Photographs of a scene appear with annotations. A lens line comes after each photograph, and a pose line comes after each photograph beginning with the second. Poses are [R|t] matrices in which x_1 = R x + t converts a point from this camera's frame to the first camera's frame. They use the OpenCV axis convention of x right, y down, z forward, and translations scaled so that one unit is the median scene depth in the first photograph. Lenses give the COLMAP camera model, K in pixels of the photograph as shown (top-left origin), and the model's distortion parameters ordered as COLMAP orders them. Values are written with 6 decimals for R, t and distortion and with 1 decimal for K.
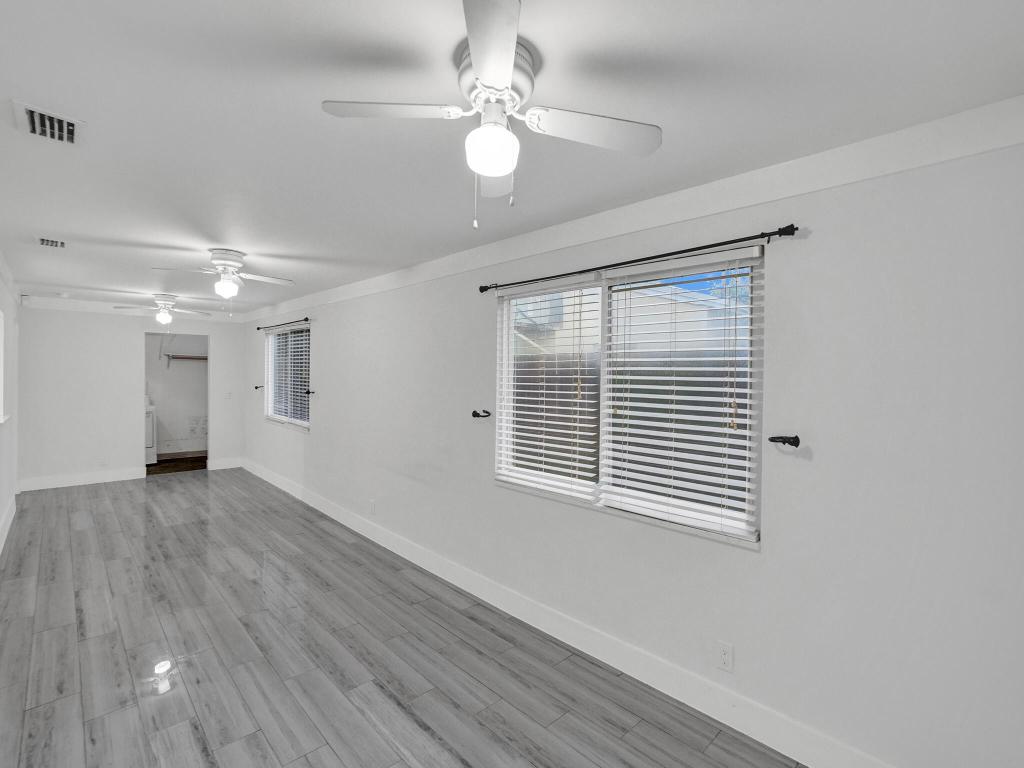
lens RADIAL K [[486.2, 0, 517.9], [0, 486.2, 383.9], [0, 0, 1]] dist [-0.049954, 0.022297]
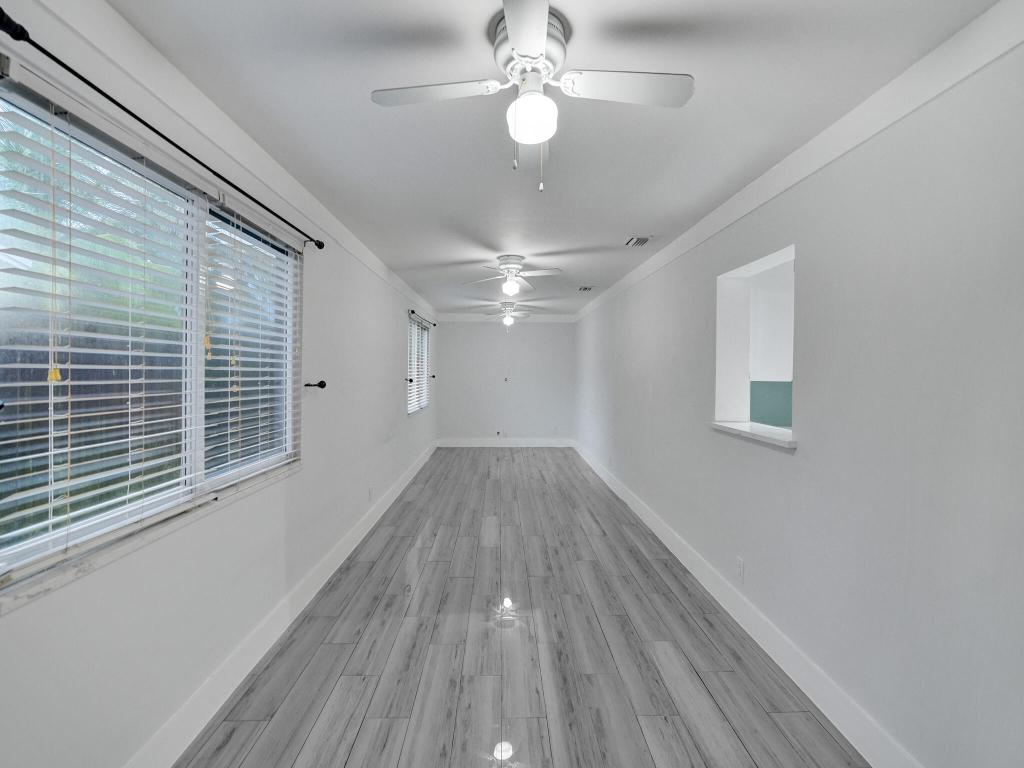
lens RADIAL K [[486.2, 0, 517.9], [0, 486.2, 383.9], [0, 0, 1]] dist [-0.049954, 0.022297]
pose [[-0.741511, -0.049003, 0.669149, -1.271287], [-0.018977, 0.998462, 0.052090, -0.019979], [-0.670672, 0.025927, -0.741301, 1.667244]]
